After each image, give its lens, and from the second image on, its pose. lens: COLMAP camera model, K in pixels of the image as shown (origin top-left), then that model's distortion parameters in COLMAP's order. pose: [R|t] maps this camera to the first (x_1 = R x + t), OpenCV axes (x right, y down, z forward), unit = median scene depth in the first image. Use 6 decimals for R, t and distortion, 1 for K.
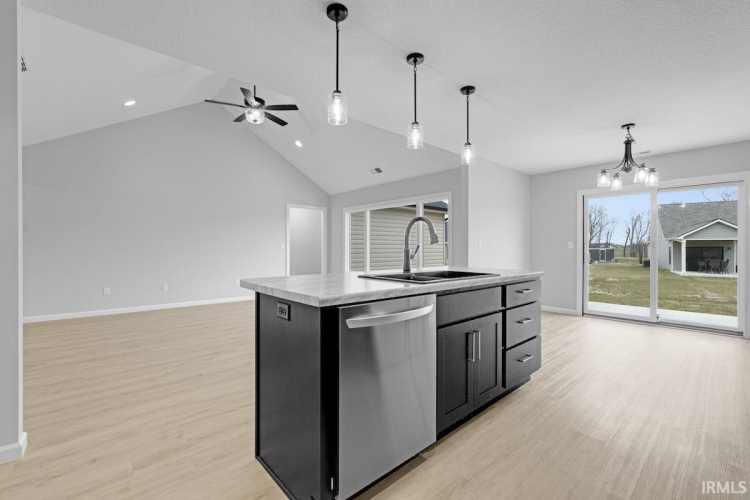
lens RADIAL K [[326.2, 0, 378.9], [0, 326.2, 248.0], [0, 0, 1]] dist [-0.001201, -0.000185]
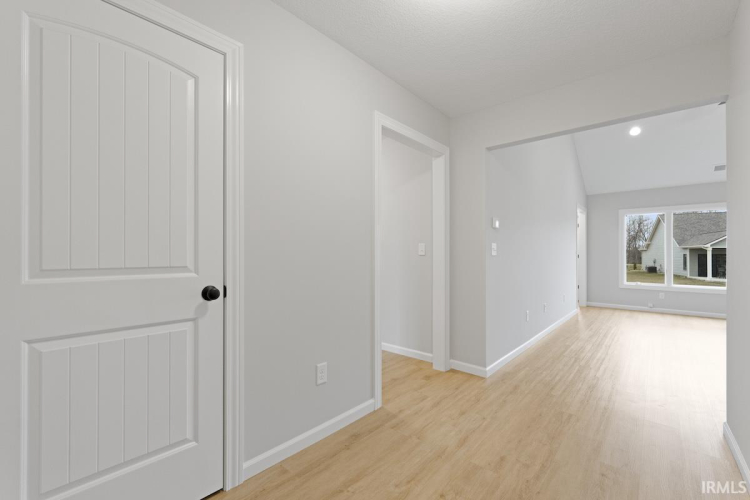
lens RADIAL K [[321.2, 0, 361.0], [0, 321.2, 250.8], [0, 0, 1]] dist [-0.025153, -0.000093]
pose [[0.996447, 0.007032, 0.083923, -0.866604], [-0.006572, 0.999962, -0.005761, -0.004477], [-0.083960, 0.005189, 0.996456, 0.221241]]
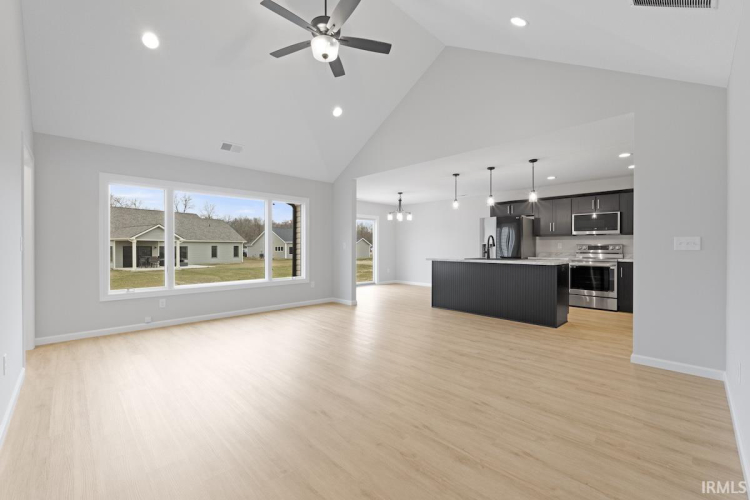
lens RADIAL K [[315.5, 0, 375.0], [0, 315.5, 250.0], [0, 0, 1]] dist [-0.003040, -0.000386]
pose [[-0.043796, -0.009939, 0.998991, -0.638367], [-0.000170, 0.999951, 0.009941, -0.003920], [-0.999040, 0.000265, -0.043796, 0.577690]]
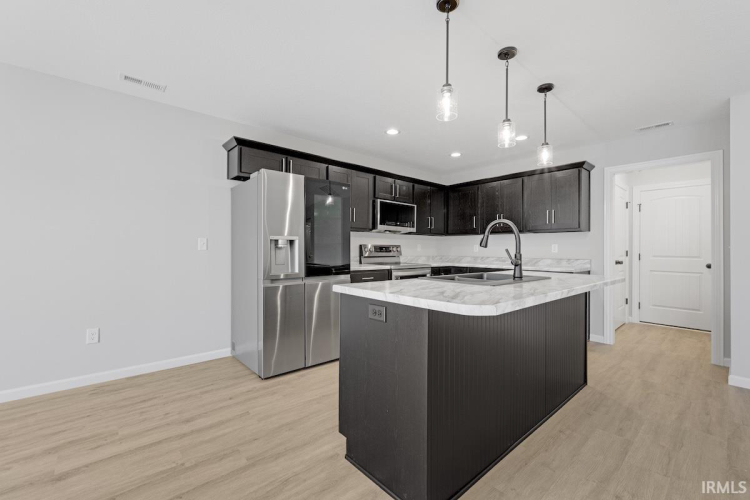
lens RADIAL K [[315.5, 0, 375.0], [0, 315.5, 250.0], [0, 0, 1]] dist [-0.003040, -0.000386]
pose [[-0.999640, -0.011971, 0.024018, 0.138034], [-0.011912, 0.999926, 0.002584, -0.001847], [-0.024047, 0.002297, -0.999708, 0.567874]]
